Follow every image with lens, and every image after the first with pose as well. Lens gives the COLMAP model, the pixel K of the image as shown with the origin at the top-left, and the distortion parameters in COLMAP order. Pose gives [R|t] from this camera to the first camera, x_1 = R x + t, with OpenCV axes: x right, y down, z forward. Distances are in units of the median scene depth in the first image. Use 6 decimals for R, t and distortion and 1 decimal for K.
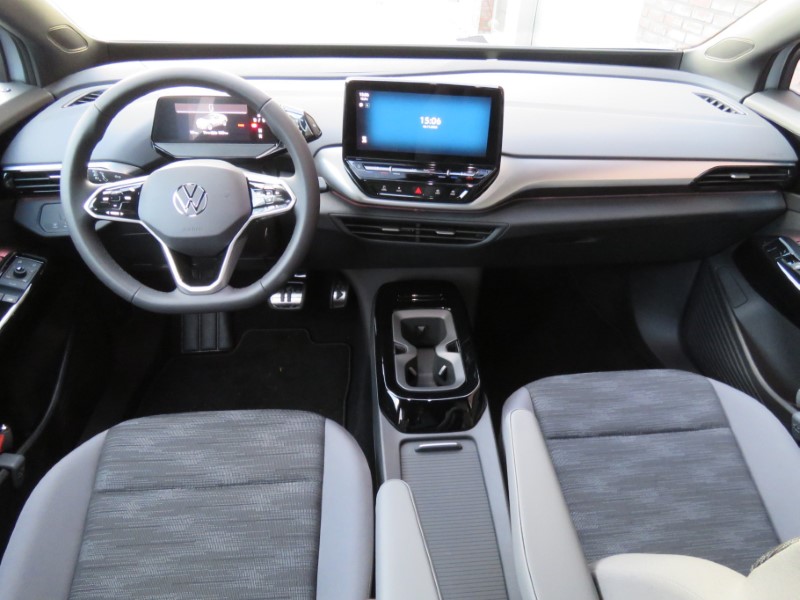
lens RADIAL K [[578.7, 0, 400.0], [0, 578.7, 300.0], [0, 0, 1]] dist [0.000982, 0.002012]
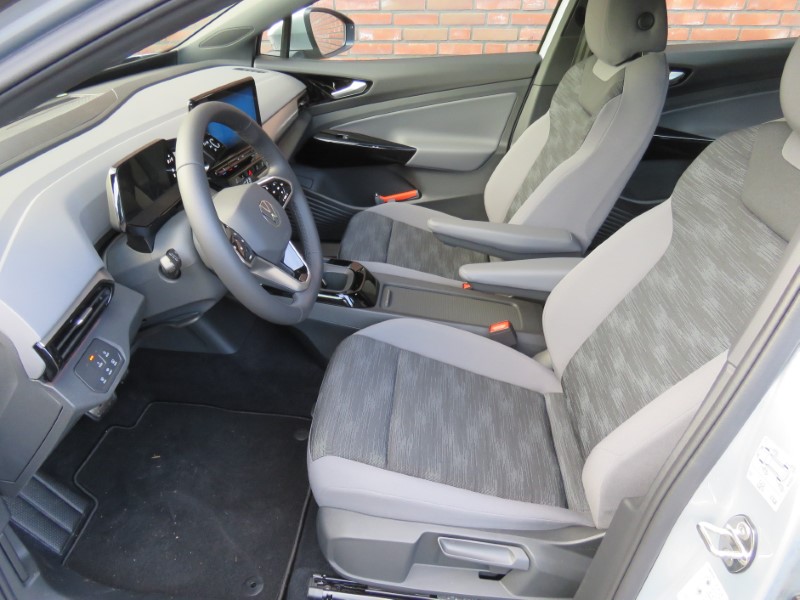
lens RADIAL K [[578.7, 0, 400.0], [0, 578.7, 300.0], [0, 0, 1]] dist [0.000982, 0.002012]
pose [[0.153066, -0.534463, 0.831216, -1.174202], [0.553570, 0.743144, 0.375895, -0.290797], [-0.818615, 0.402600, 0.409613, 0.347419]]
